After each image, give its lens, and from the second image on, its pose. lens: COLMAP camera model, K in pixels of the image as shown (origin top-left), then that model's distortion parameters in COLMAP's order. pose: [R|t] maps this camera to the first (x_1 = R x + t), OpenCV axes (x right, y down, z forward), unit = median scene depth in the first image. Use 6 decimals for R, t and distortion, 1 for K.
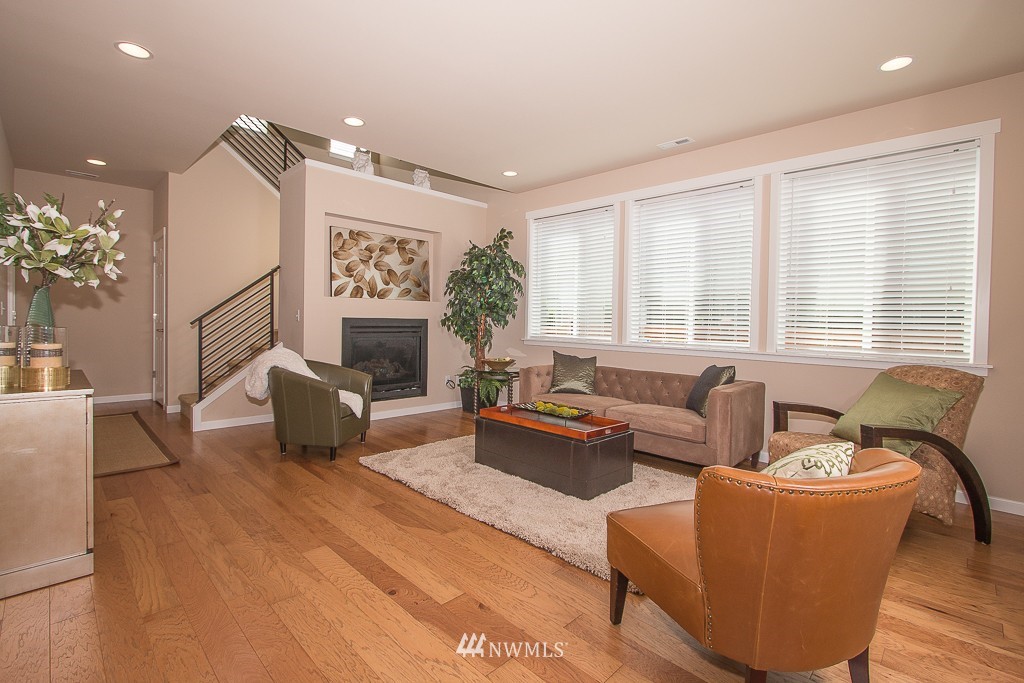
lens RADIAL K [[464.5, 0, 502.4], [0, 464.5, 327.6], [0, 0, 1]] dist [-0.013972, 0.000457]
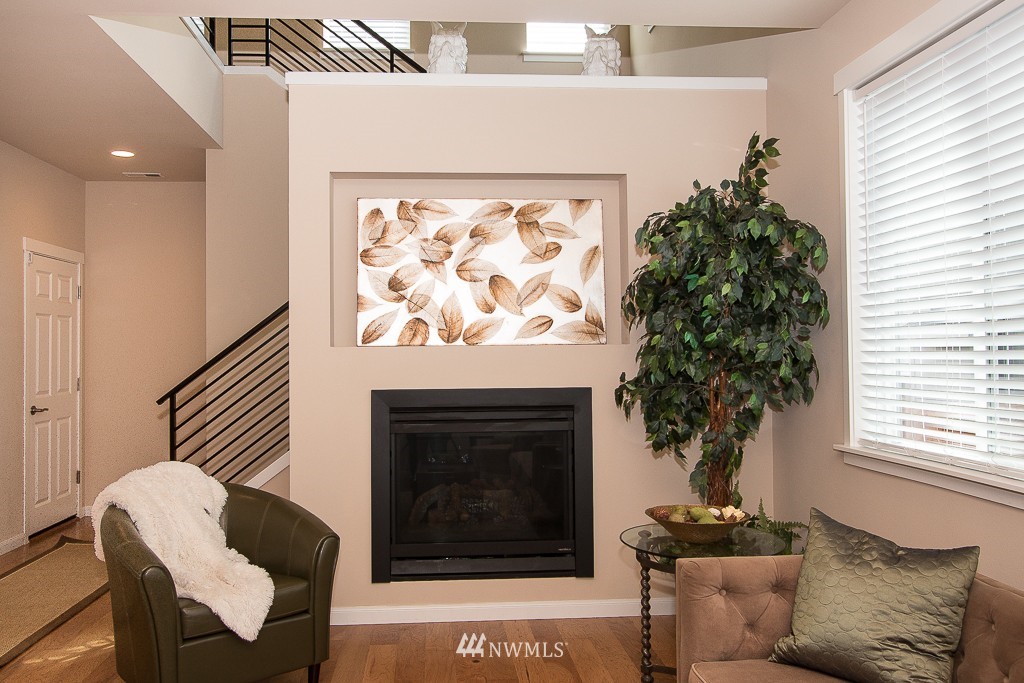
lens RADIAL K [[842.4, 0, 480.8], [0, 842.4, 324.4], [0, 0, 1]] dist [-0.012165, -0.003280]
pose [[0.755736, -0.046754, -0.653205, 0.266482], [0.011422, 0.998238, -0.058235, -0.033703], [0.654777, 0.036550, 0.754938, 0.393500]]
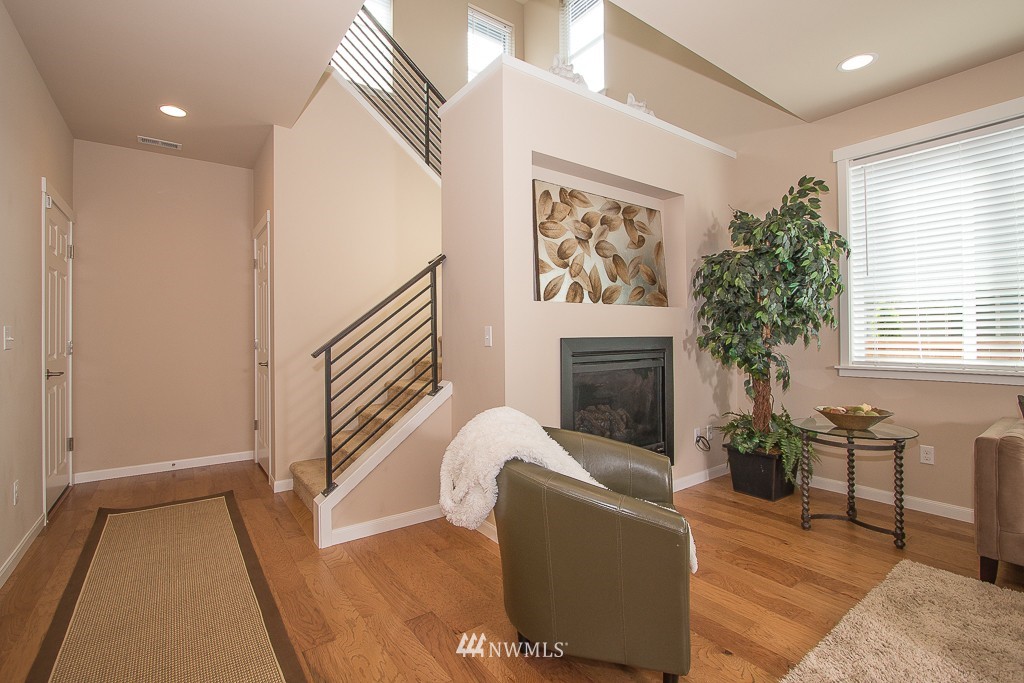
lens RADIAL K [[464.5, 0, 508.9], [0, 464.5, 329.2], [0, 0, 1]] dist [-0.013972, 0.000457]
pose [[0.988432, -0.029455, -0.148779, -0.294312], [0.024563, 0.999099, -0.034614, -0.012997], [0.149665, 0.030560, 0.988264, 0.395193]]
